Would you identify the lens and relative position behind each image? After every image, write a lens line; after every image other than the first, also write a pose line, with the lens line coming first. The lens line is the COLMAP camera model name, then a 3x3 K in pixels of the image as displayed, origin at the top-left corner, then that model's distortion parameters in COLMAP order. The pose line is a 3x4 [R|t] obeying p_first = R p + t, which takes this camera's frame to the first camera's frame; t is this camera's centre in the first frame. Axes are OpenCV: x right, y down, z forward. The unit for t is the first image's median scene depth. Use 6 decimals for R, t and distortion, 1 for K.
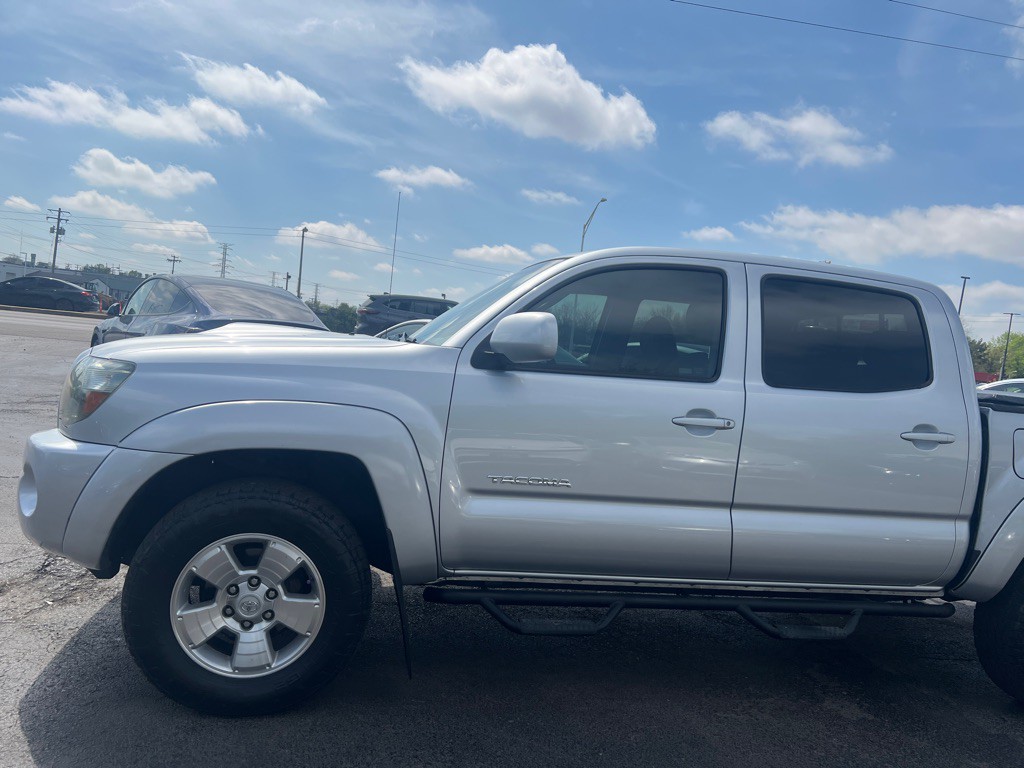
lens RADIAL K [[774.7, 0, 504.9], [0, 774.7, 413.0], [0, 0, 1]] dist [0.010602, -0.002453]
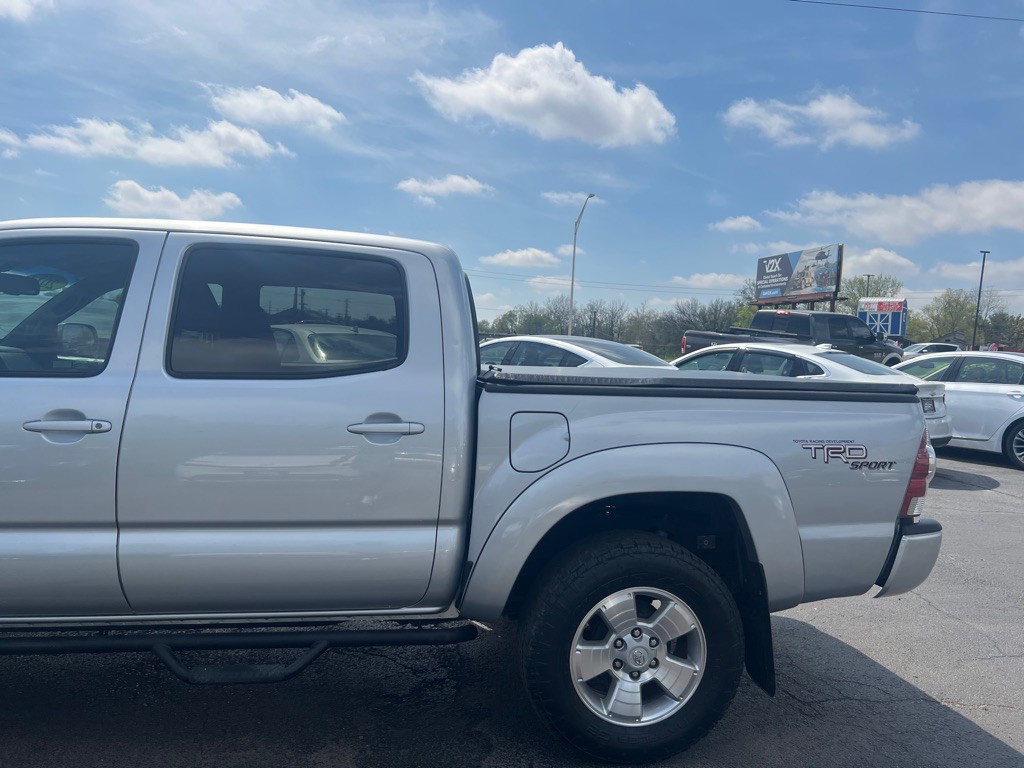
lens RADIAL K [[780.9, 0, 511.6], [0, 780.9, 411.6], [0, 0, 1]] dist [0.006280, 0.003861]
pose [[0.997870, -0.055943, -0.033547, 0.685417], [0.055660, 0.998406, -0.009328, 0.027953], [0.034016, 0.007441, 0.999394, 0.170470]]
